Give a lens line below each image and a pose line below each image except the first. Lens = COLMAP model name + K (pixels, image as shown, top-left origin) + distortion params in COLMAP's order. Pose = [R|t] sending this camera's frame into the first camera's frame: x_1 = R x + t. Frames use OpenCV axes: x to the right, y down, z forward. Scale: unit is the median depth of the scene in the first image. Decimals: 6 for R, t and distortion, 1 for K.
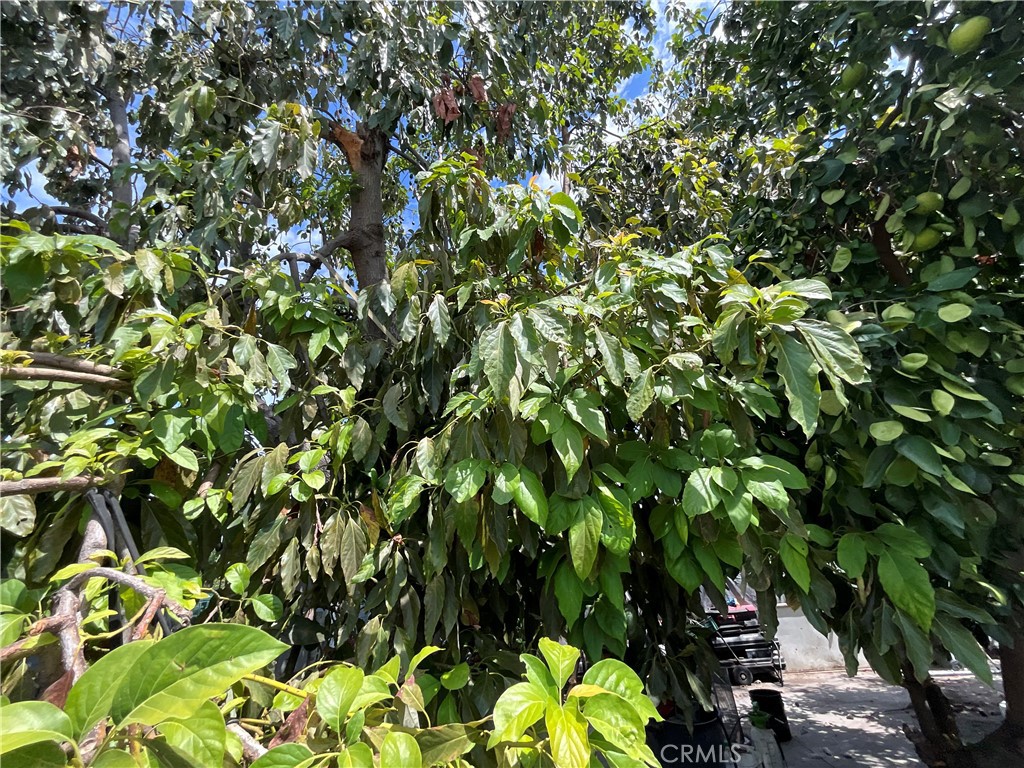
lens RADIAL K [[415.7, 0, 512.0], [0, 415.7, 384.0], [0, 0, 1]] dist [-0.021054, 0.014208]
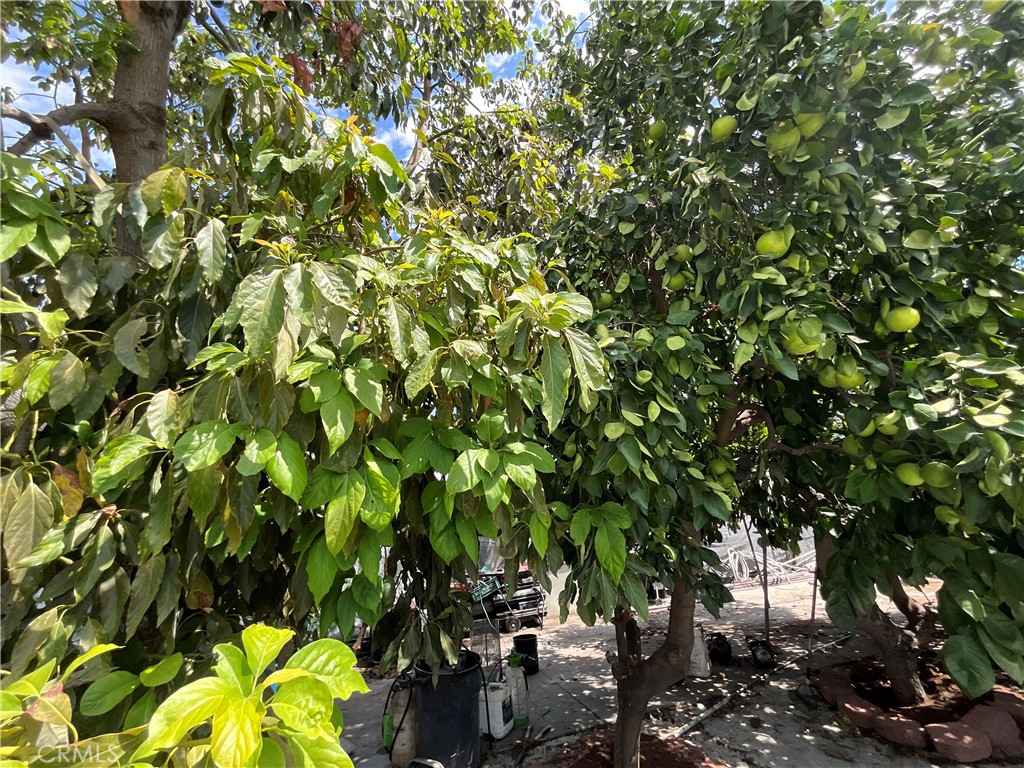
lens RADIAL K [[413.7, 0, 512.0], [0, 413.7, 384.0], [0, 0, 1]] dist [-0.003309, 0.000280]
pose [[0.914823, 0.124118, 0.384308, 0.109465], [-0.151260, 0.987640, 0.041091, -0.020368], [-0.374458, -0.095722, 0.922290, -0.005343]]
